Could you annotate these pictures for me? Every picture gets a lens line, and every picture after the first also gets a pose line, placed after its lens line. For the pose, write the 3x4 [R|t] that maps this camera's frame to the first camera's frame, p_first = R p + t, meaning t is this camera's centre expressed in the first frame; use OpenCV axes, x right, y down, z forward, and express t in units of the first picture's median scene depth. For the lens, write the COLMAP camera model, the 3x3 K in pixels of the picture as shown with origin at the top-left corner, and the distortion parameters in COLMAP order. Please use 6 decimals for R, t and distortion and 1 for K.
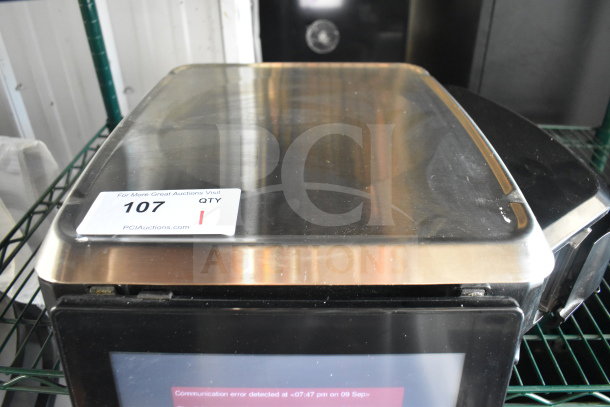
lens RADIAL K [[473.5, 0, 305.6], [0, 473.5, 202.1], [0, 0, 1]] dist [-0.085302, 0.007221]
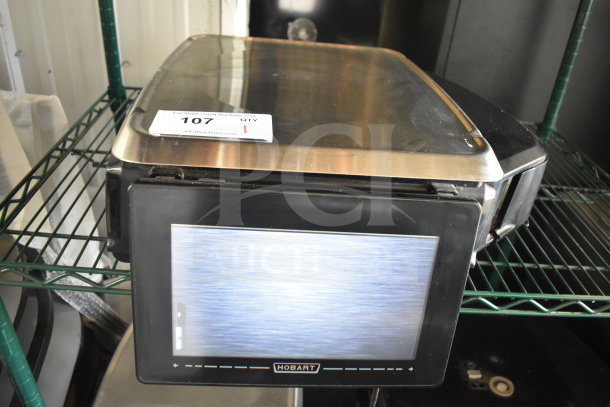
lens RADIAL K [[481.9, 0, 305.0], [0, 481.9, 203.5], [0, 0, 1]] dist [-0.083068, 0.001241]
pose [[0.993447, 0.048652, 0.103419, -0.106128], [-0.045403, 0.998405, -0.033545, 0.158281], [-0.104886, 0.028629, 0.994072, -0.190901]]
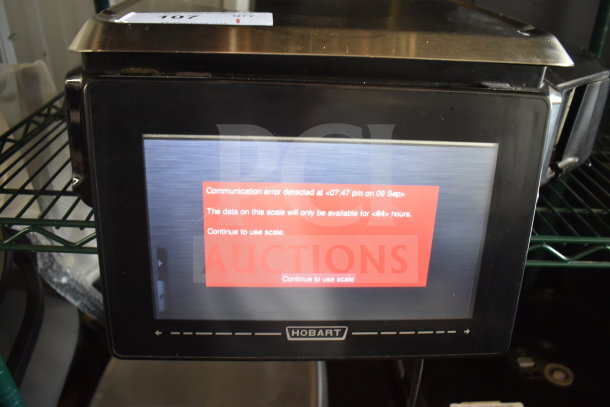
lens RADIAL K [[473.5, 0, 305.6], [0, 473.5, 202.1], [0, 0, 1]] dist [-0.085302, 0.007221]
pose [[0.997918, 0.011273, 0.063501, -0.077760], [-0.006404, 0.997059, -0.076368, 0.288460], [-0.064175, 0.075802, 0.995056, 0.008247]]
